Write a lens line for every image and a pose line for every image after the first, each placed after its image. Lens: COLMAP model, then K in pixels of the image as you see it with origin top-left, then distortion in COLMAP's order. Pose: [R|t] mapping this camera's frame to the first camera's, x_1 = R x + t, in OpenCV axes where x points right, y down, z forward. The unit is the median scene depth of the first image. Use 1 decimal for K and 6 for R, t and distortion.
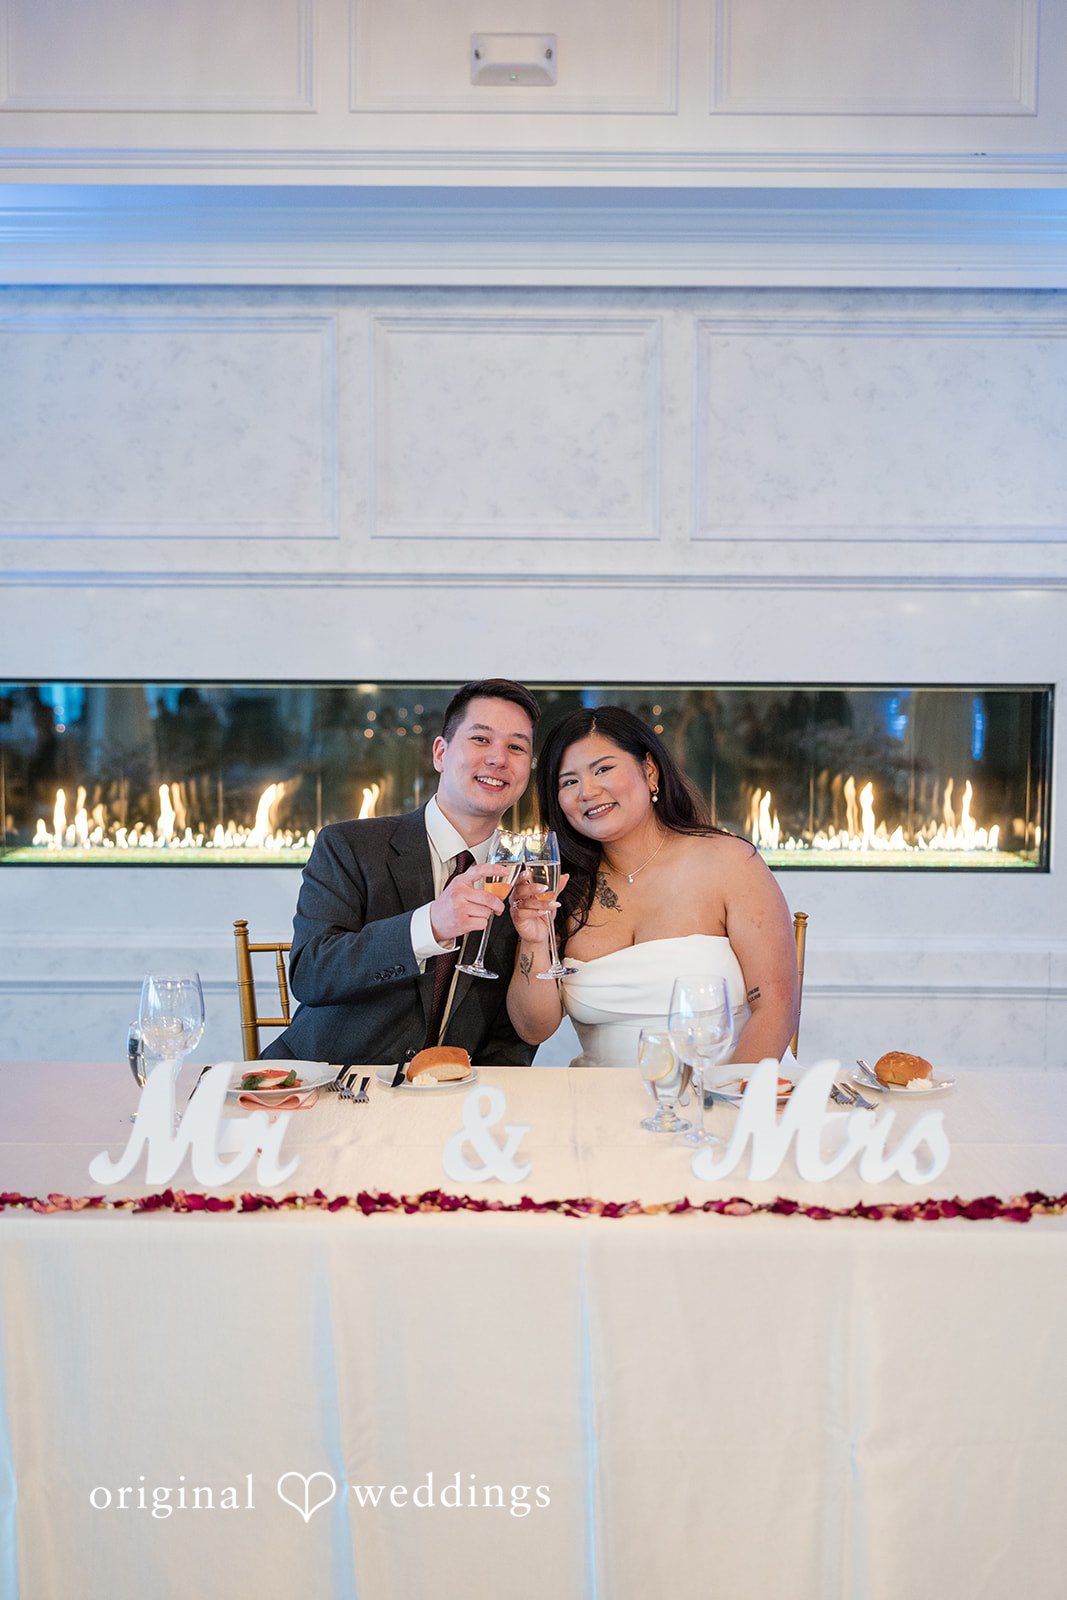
lens RADIAL K [[2497.4, 0, 535.5], [0, 2497.4, 815.0], [0, 0, 1]] dist [0.003662, -0.115037]
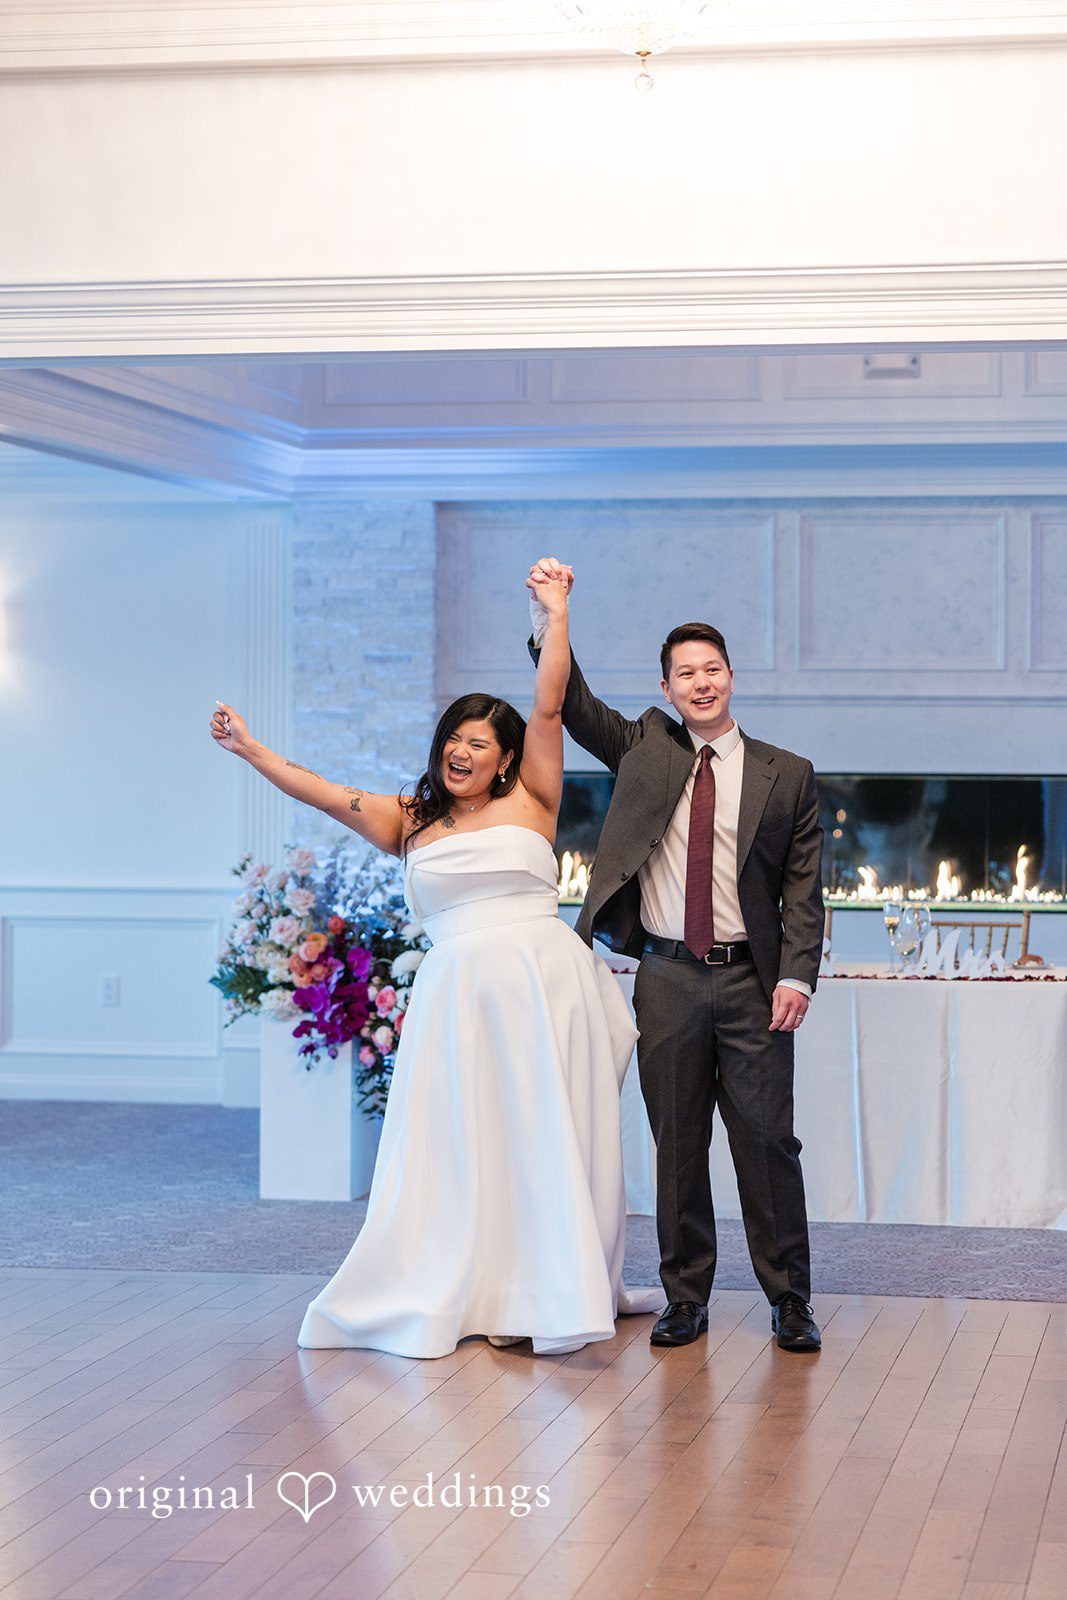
lens RADIAL K [[2497.4, 0, 535.5], [0, 2497.4, 815.0], [0, 0, 1]] dist [0.003662, -0.115037]
pose [[0.984511, 0.005816, -0.175226, 0.035951], [-0.011773, 0.999387, -0.032979, 0.018457], [0.174927, 0.034531, 0.983976, -0.407756]]
